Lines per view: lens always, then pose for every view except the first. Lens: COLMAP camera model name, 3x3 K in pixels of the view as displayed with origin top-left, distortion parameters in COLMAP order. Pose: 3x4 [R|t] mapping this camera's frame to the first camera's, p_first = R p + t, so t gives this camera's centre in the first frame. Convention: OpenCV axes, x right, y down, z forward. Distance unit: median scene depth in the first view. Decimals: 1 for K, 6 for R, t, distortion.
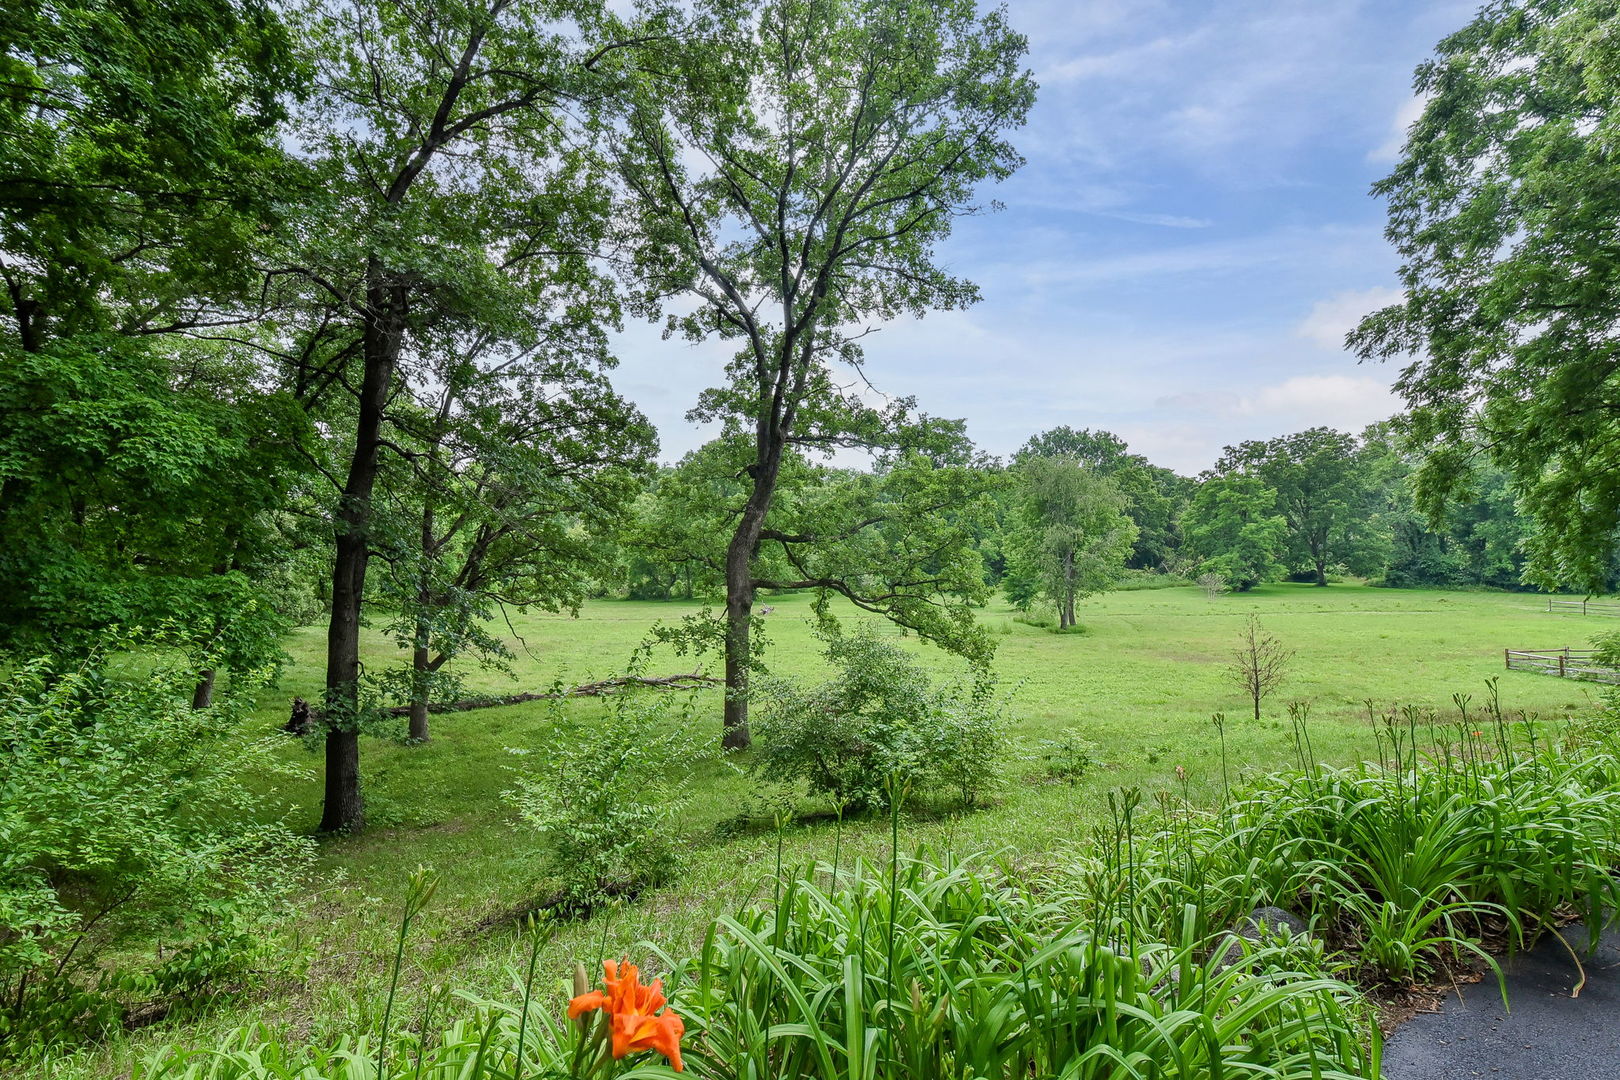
lens RADIAL K [[866.8, 0, 742.0], [0, 866.8, 544.1], [0, 0, 1]] dist [0.037243, -0.043118]
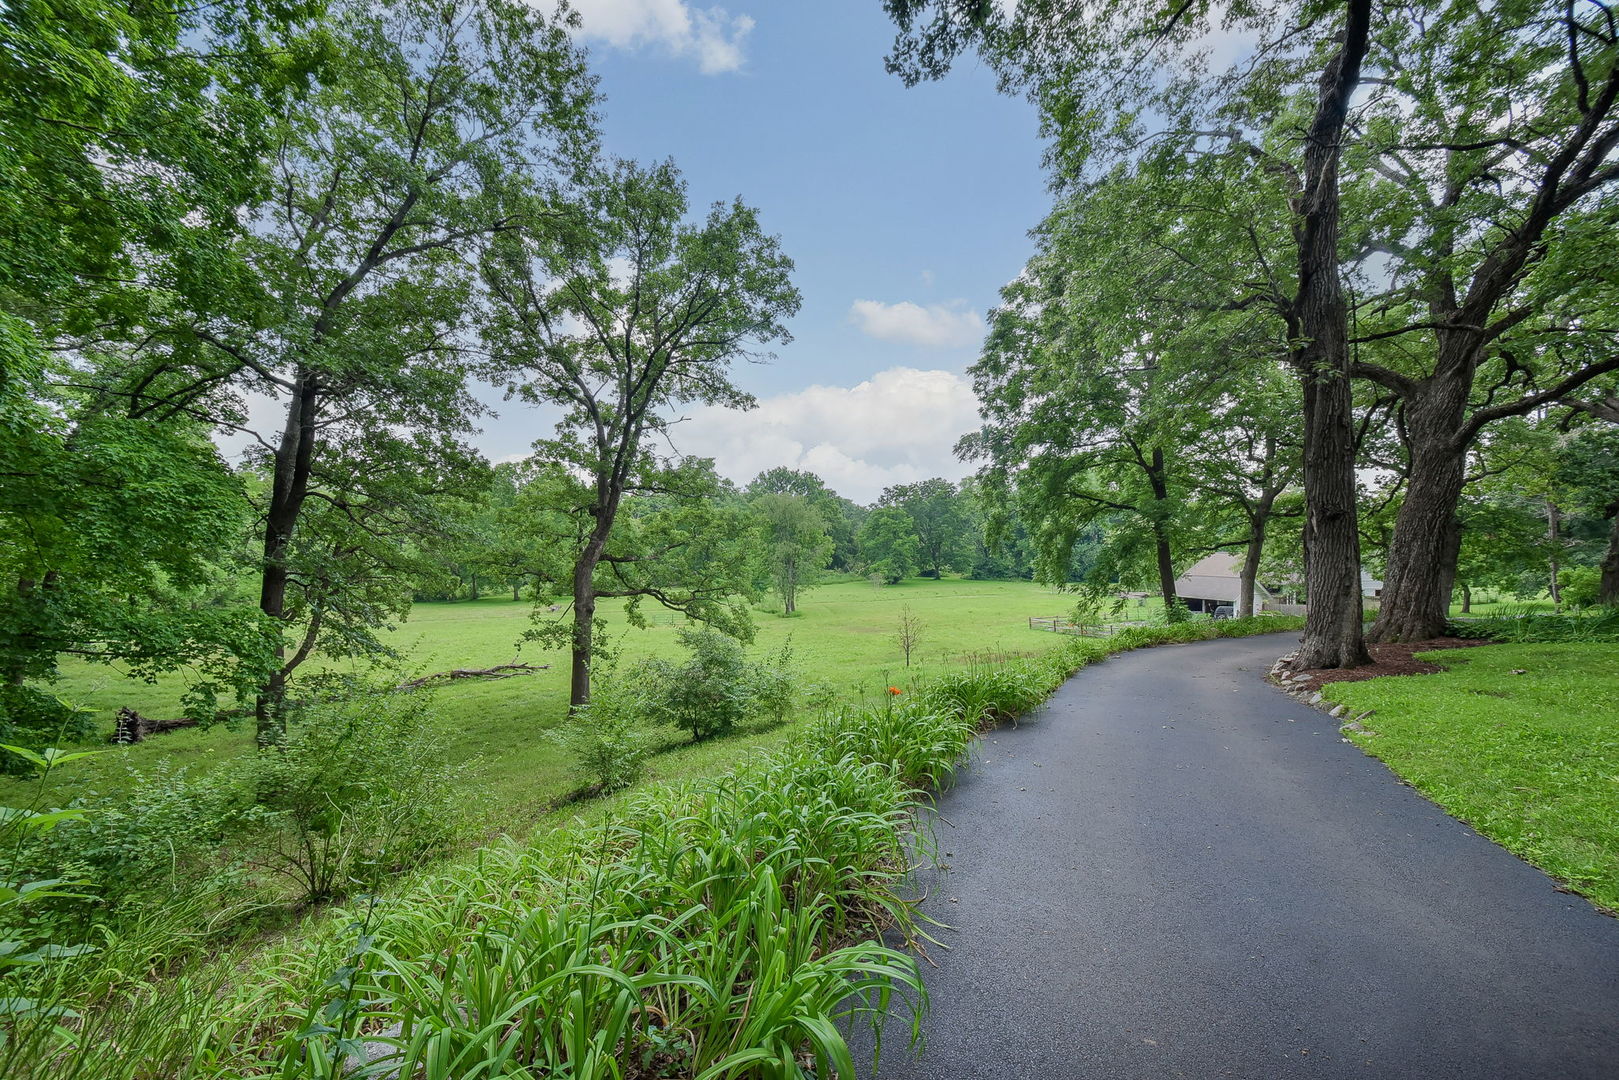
lens RADIAL K [[852.8, 0, 809.5], [0, 852.8, 540.0], [0, 0, 1]] dist [0.036741, -0.113048]
pose [[0.902409, -0.005575, 0.430844, -0.244086], [-0.002205, 0.999843, 0.017556, -0.059827], [-0.430874, -0.016793, 0.902256, -0.336602]]
